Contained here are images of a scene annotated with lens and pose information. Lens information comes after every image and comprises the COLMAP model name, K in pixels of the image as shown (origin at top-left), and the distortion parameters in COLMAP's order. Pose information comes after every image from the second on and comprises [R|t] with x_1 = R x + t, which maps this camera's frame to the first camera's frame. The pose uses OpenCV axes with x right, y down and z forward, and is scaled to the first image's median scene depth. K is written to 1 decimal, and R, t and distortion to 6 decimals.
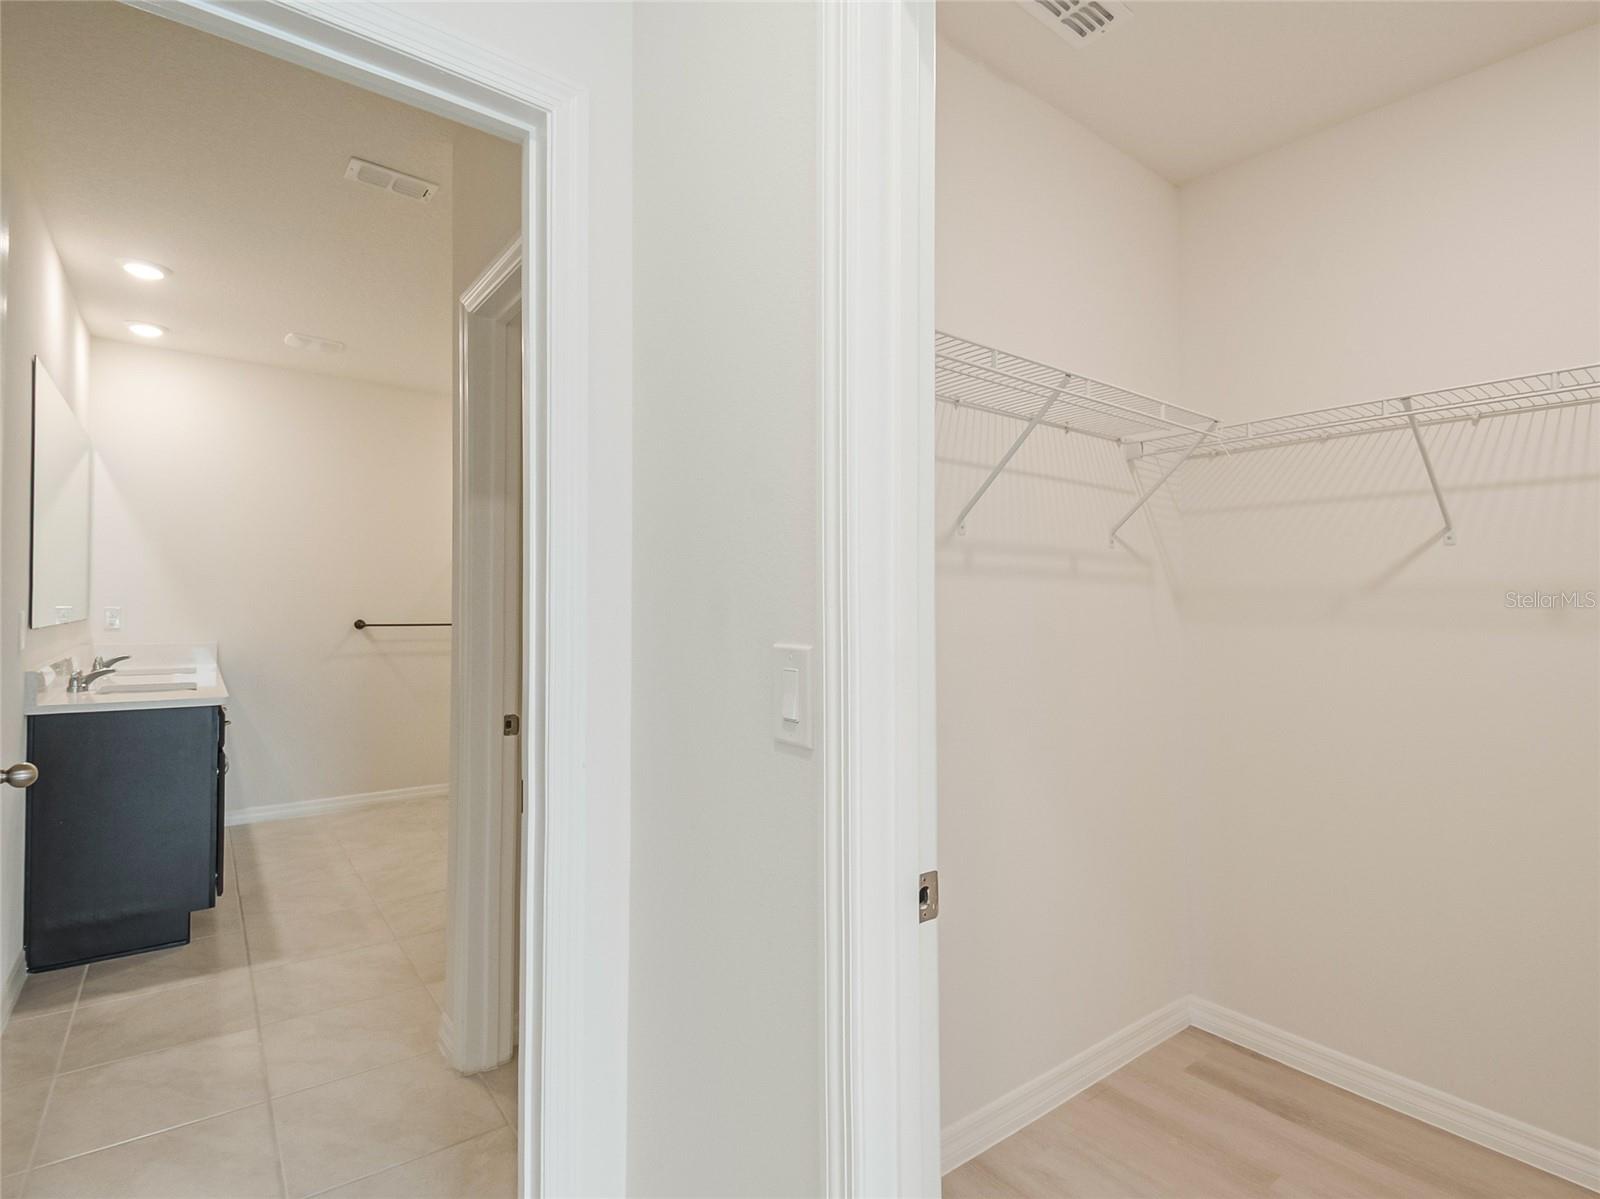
lens RADIAL K [[794.1, 0, 822.8], [0, 794.1, 586.2], [0, 0, 1]] dist [0.027384, -0.042950]
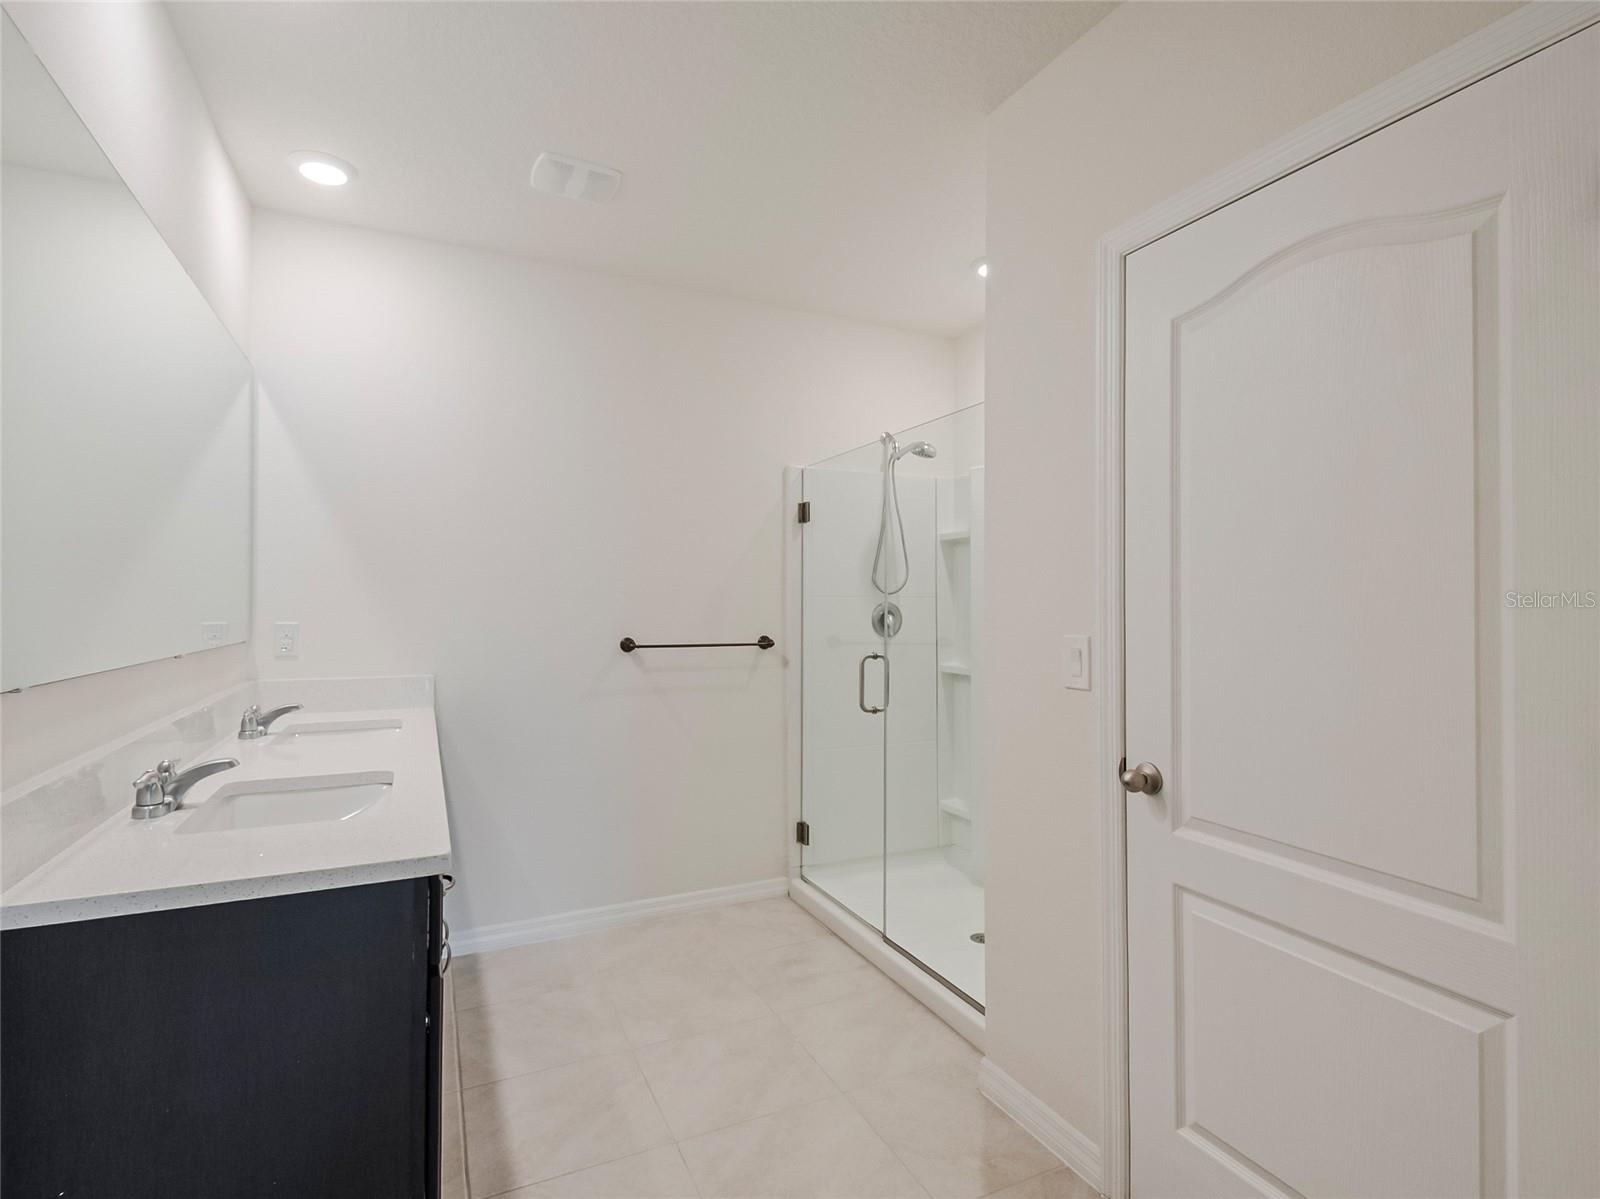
lens RADIAL K [[796.7, 0, 818.1], [0, 796.7, 578.7], [0, 0, 1]] dist [-0.002572, -0.000524]
pose [[0.978693, -0.007706, -0.205184, -0.336245], [0.007361, 0.999970, -0.002442, -0.004370], [0.205197, 0.000880, 0.978720, 0.449026]]
